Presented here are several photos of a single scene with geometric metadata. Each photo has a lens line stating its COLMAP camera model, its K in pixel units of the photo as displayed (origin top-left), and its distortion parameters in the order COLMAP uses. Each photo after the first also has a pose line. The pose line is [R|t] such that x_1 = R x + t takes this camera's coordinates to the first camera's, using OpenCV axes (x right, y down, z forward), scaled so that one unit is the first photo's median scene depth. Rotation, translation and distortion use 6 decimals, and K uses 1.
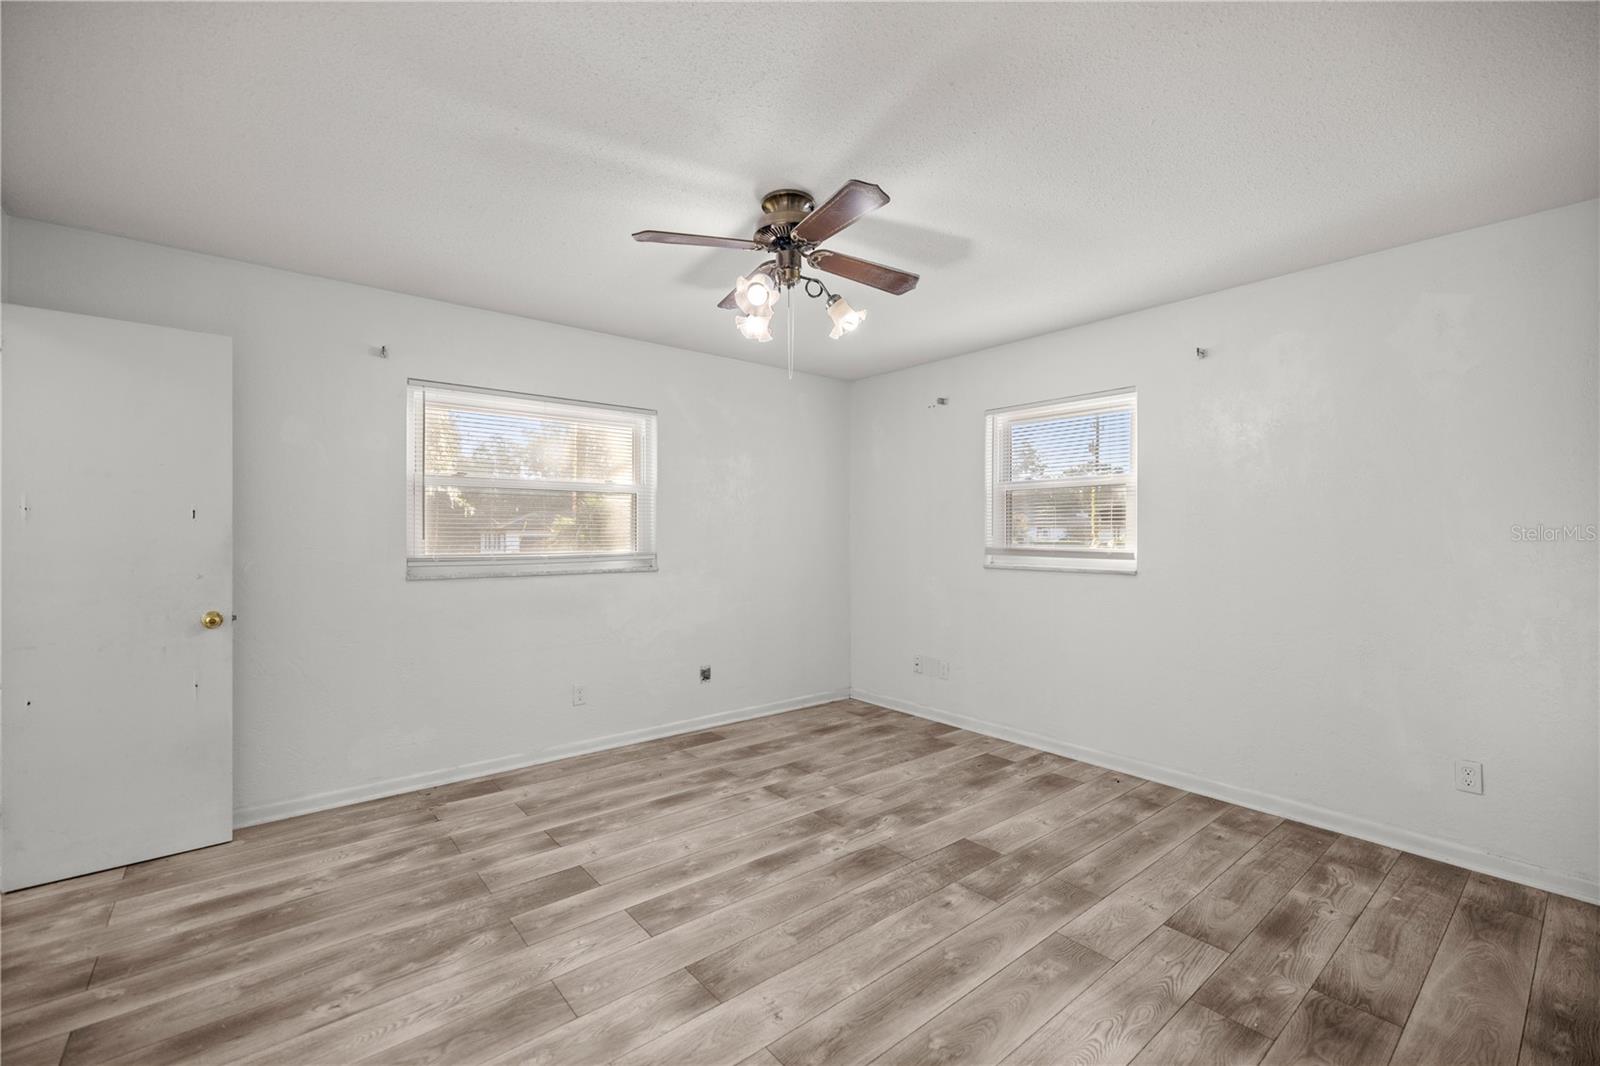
lens RADIAL K [[679.7, 0, 796.1], [0, 679.7, 525.0], [0, 0, 1]] dist [0.000728, 0.000022]
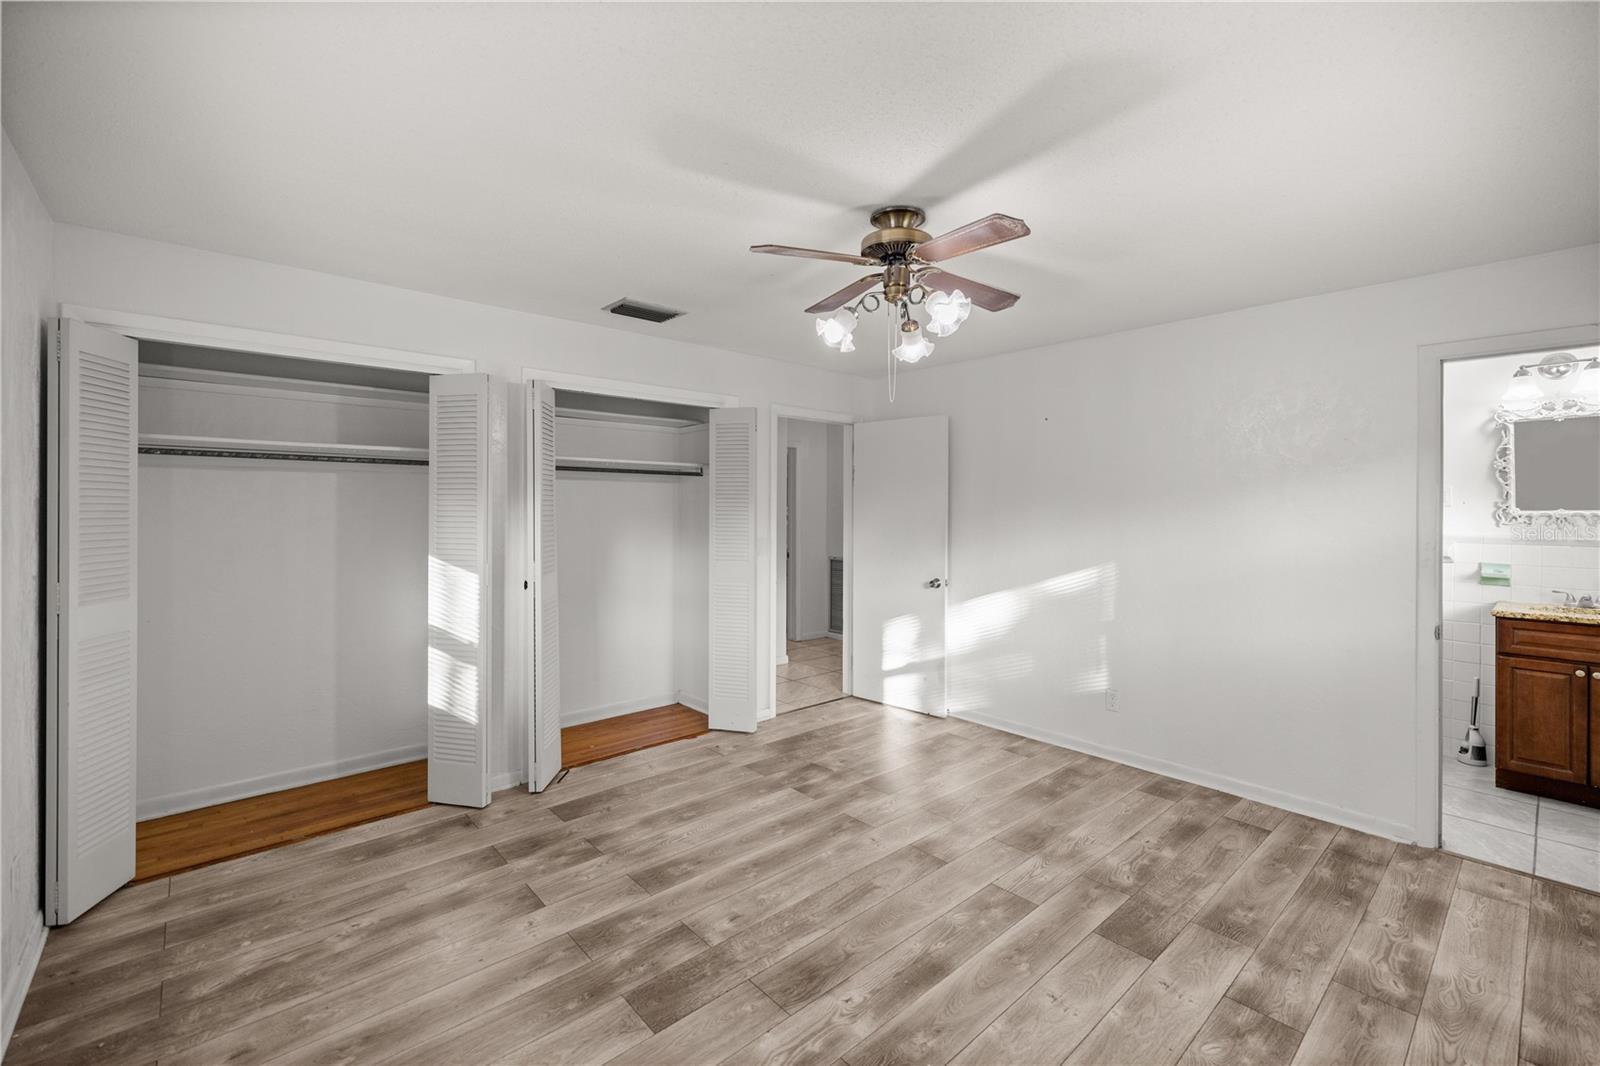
lens RADIAL K [[679.7, 0, 796.1], [0, 679.7, 525.0], [0, 0, 1]] dist [0.000728, 0.000022]
pose [[-0.999476, -0.006079, -0.031777, 0.166178], [-0.006581, 0.999855, 0.015732, -0.048867], [0.031677, 0.015933, -0.999371, 2.022808]]
